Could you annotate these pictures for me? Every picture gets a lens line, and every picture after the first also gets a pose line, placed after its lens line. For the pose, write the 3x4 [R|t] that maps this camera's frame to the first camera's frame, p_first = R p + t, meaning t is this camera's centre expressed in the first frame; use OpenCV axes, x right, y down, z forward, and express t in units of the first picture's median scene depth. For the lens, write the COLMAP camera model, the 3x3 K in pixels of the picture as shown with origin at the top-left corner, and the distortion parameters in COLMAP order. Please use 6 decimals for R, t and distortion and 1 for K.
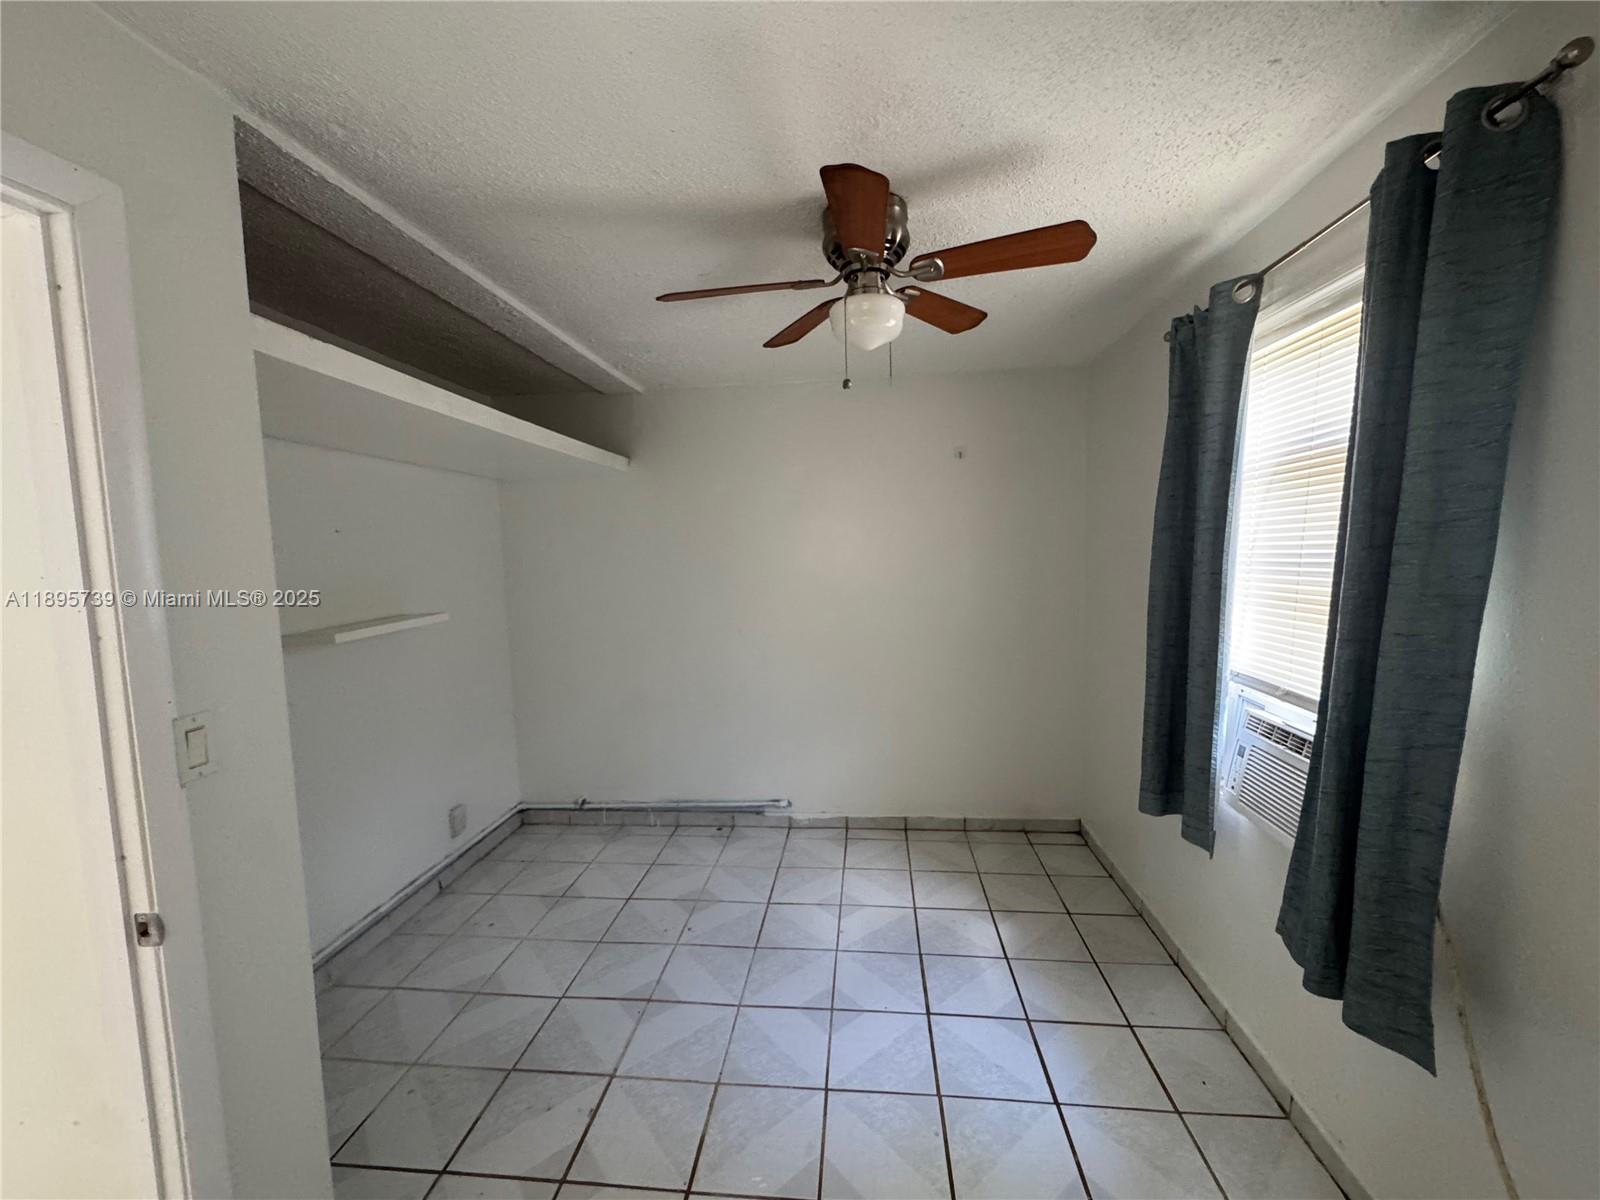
lens RADIAL K [[641.6, 0, 799.2], [0, 641.6, 605.8], [0, 0, 1]] dist [-0.000835, 0.001054]
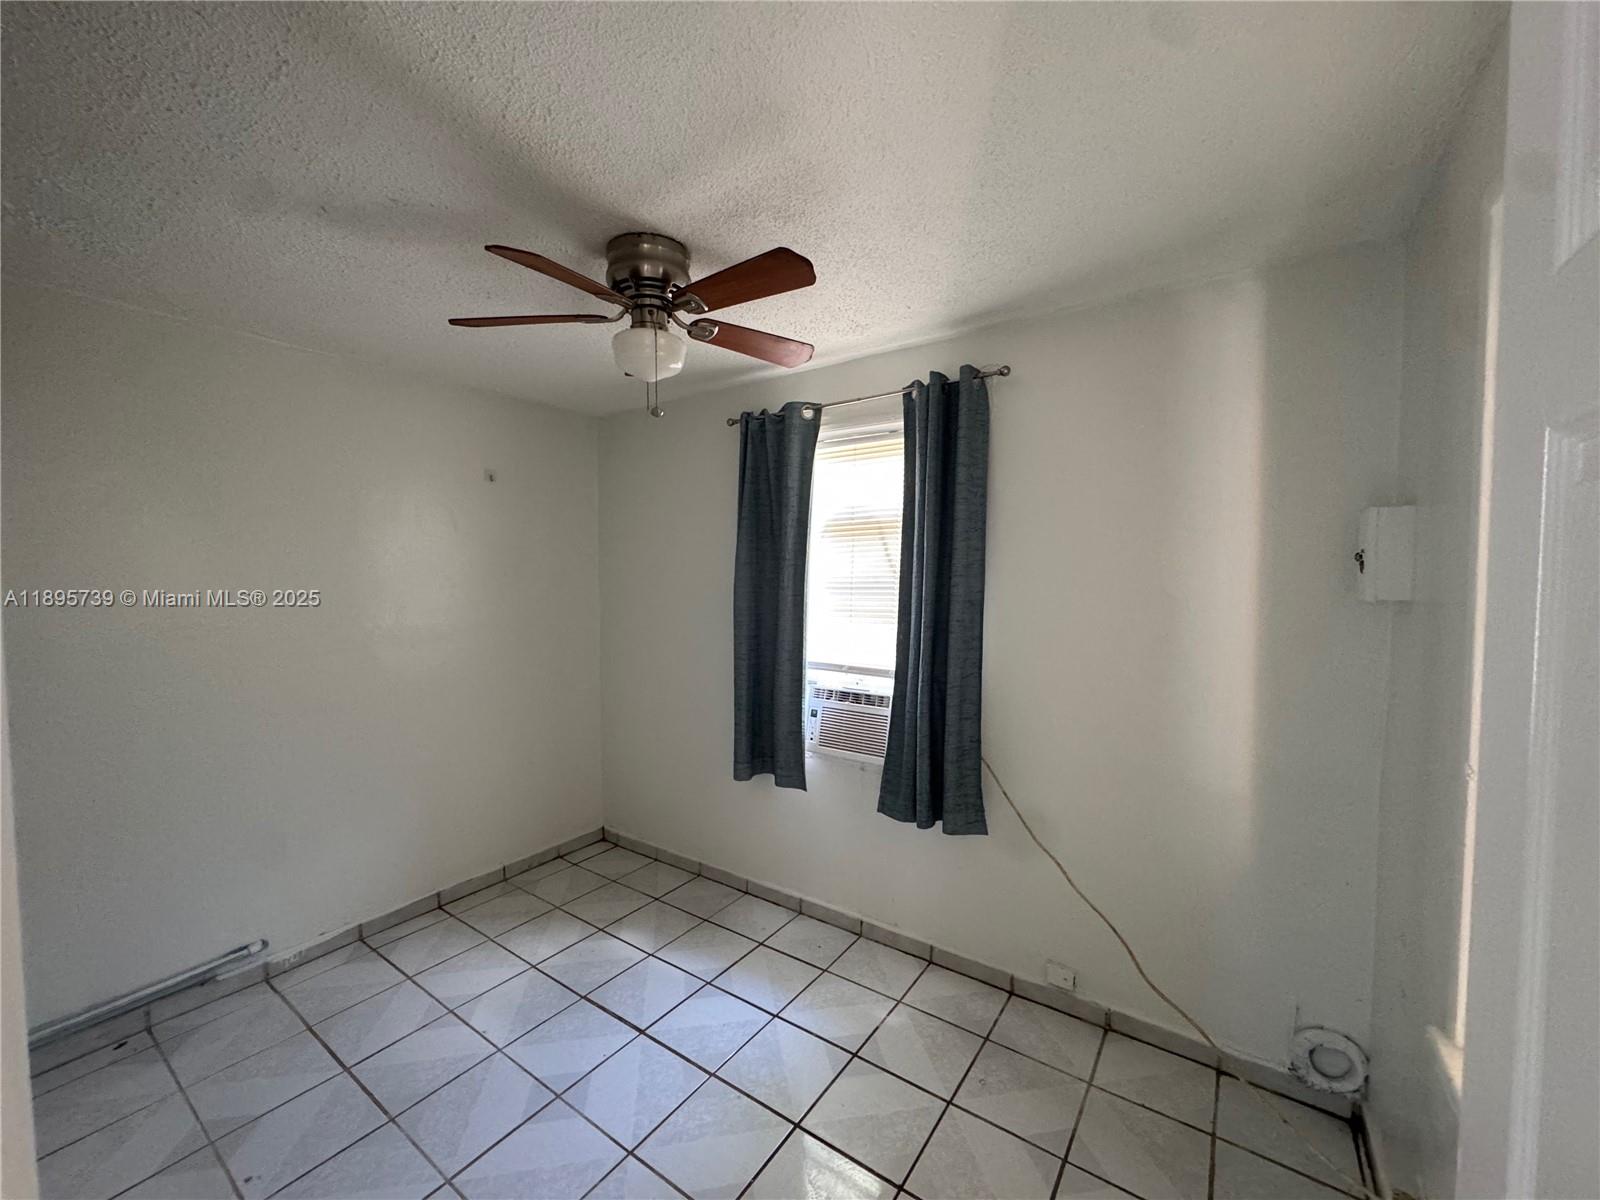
lens RADIAL K [[641.6, 0, 799.6], [0, 641.6, 605.4], [0, 0, 1]] dist [-0.000835, 0.001054]
pose [[0.485554, -0.018875, 0.874003, -0.443514], [0.067800, 0.997569, -0.016123, -0.002530], [-0.871573, 0.067087, 0.485654, 0.198544]]
